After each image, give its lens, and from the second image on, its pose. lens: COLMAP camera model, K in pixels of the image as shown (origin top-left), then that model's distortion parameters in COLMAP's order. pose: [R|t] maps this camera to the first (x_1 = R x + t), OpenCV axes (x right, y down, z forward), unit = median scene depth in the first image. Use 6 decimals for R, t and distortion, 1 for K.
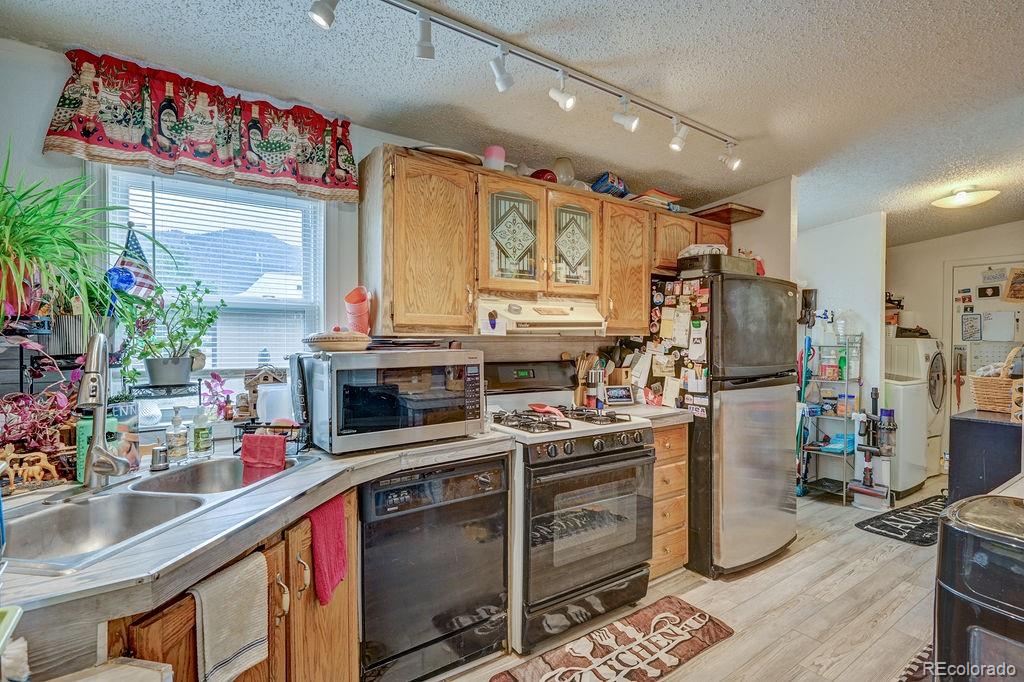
lens RADIAL K [[483.4, 0, 513.2], [0, 483.4, 340.1], [0, 0, 1]] dist [0.004907, -0.000138]
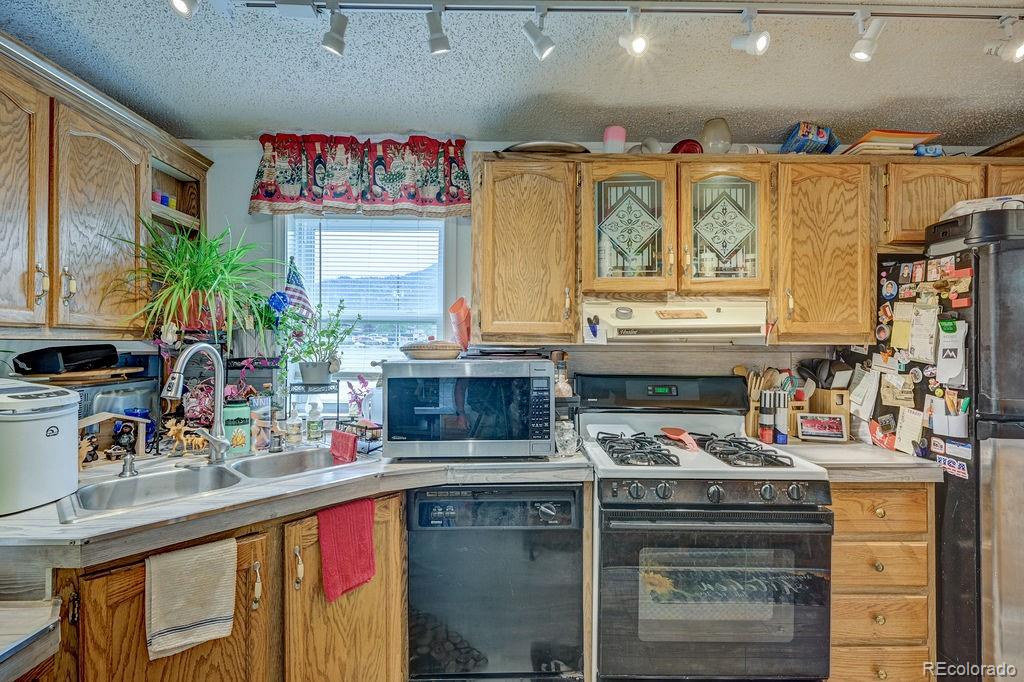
lens RADIAL K [[466.5, 0, 512.4], [0, 466.5, 341.6], [0, 0, 1]] dist [0.003490, 0.000486]
pose [[0.831224, -0.002377, -0.555932, 0.311608], [-0.005911, 0.999897, -0.013114, -0.002734], [0.555906, 0.014187, 0.831124, 0.232016]]
